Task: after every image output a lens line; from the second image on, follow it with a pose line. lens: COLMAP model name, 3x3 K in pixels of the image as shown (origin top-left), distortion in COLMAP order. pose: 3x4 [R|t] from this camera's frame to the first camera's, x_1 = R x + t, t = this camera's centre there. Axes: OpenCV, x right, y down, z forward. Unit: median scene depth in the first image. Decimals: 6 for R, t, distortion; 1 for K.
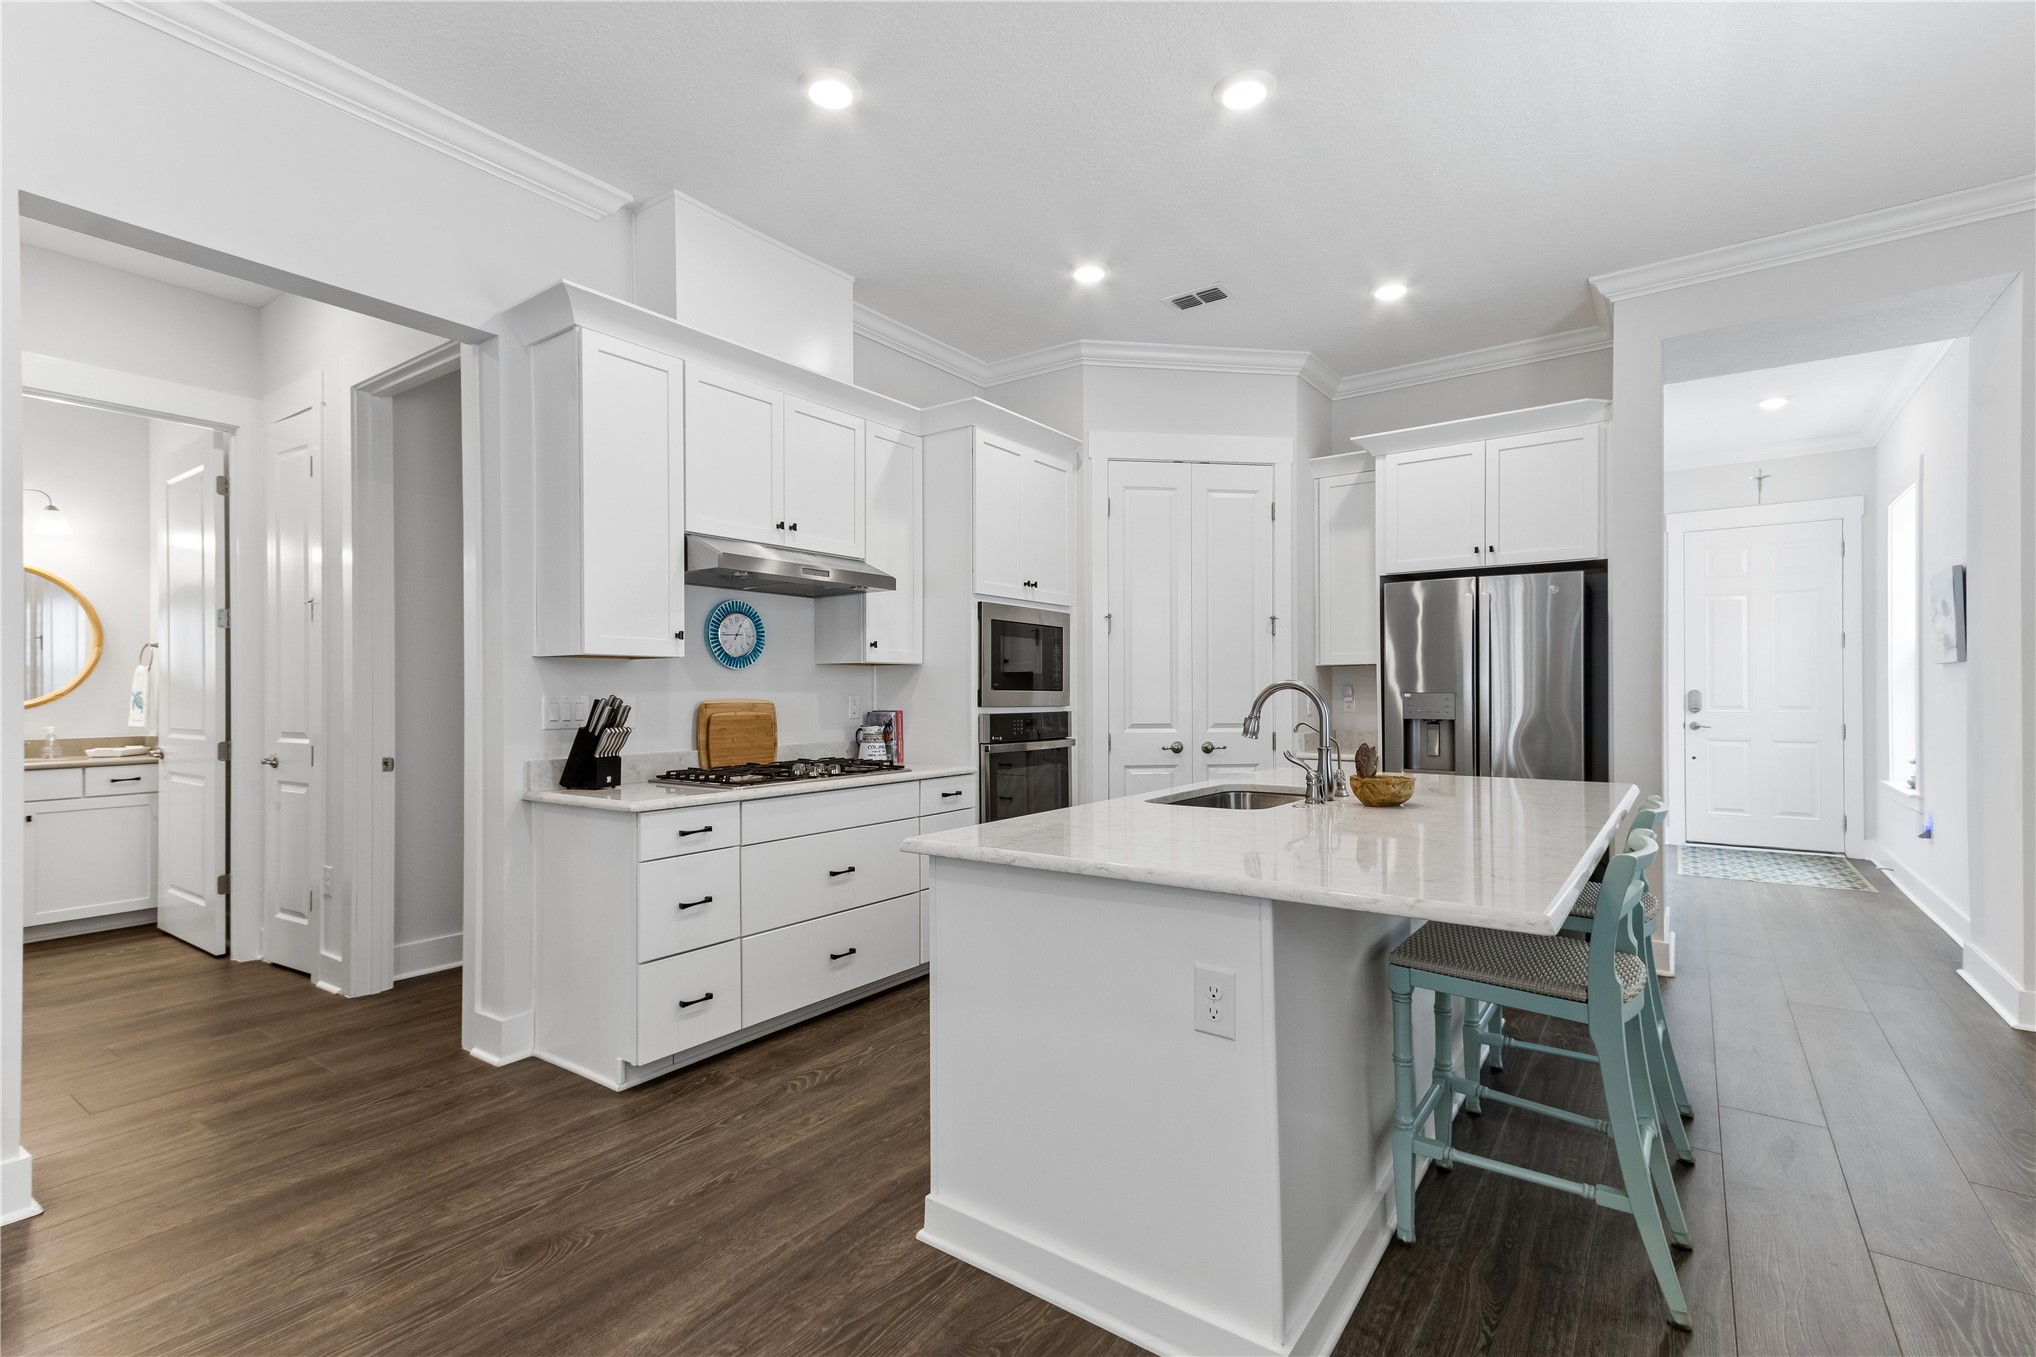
lens RADIAL K [[939.4, 0, 993.3], [0, 939.4, 688.9], [0, 0, 1]] dist [0.025058, 0.000430]
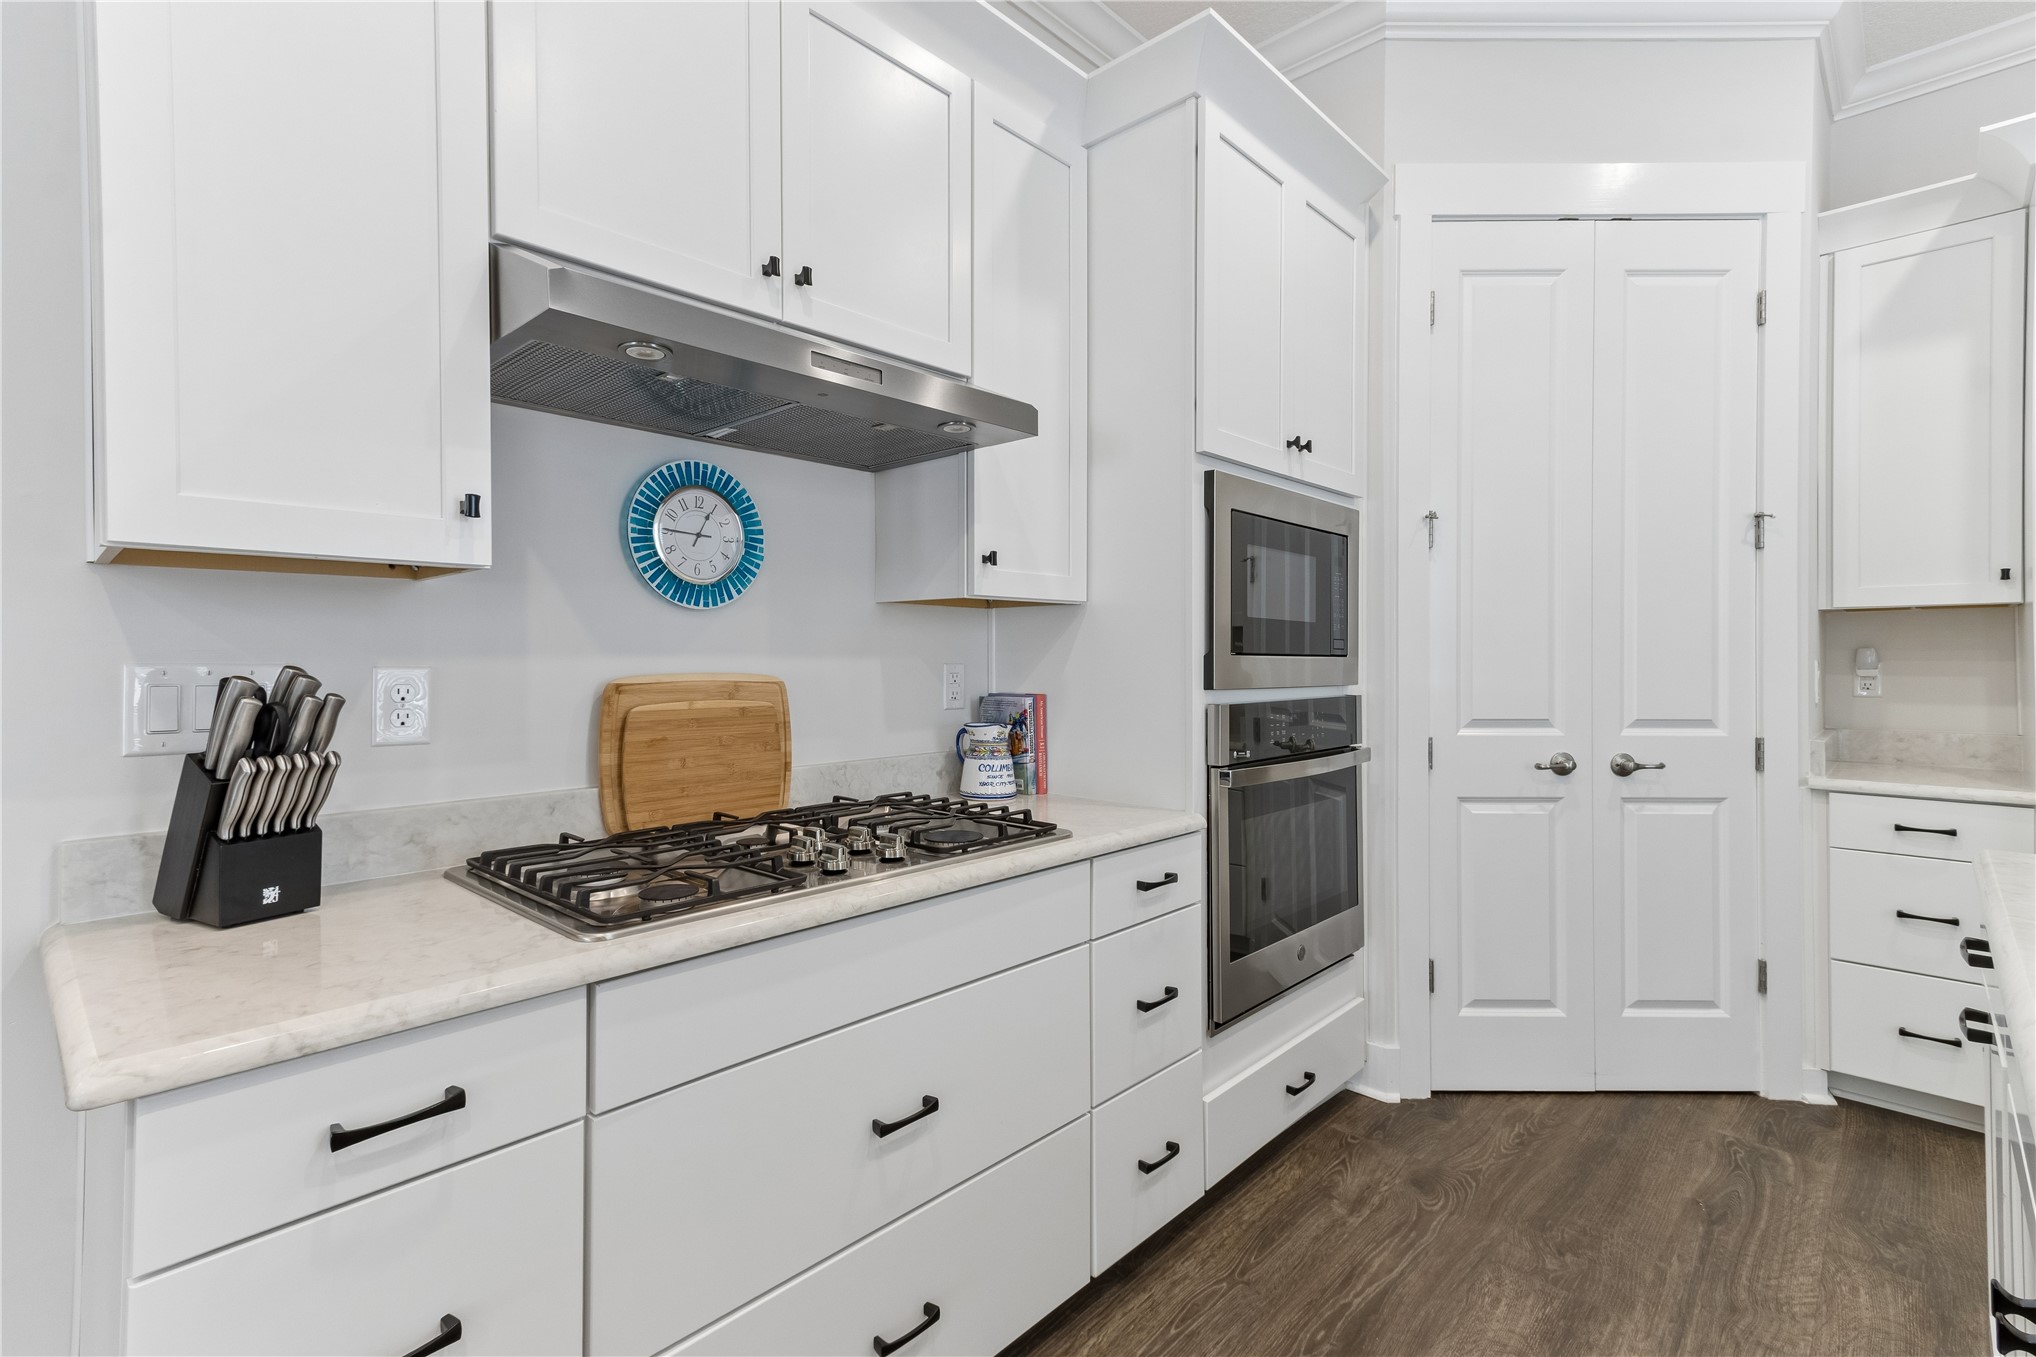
lens RADIAL K [[944.1, 0, 995.5], [0, 944.1, 662.7], [0, 0, 1]] dist [0.031471, -0.001323]
pose [[0.992026, 0.002181, -0.126013, -0.063066], [-0.001155, 0.999966, 0.008218, 0.001530], [0.126027, -0.008007, 0.991995, 0.518406]]
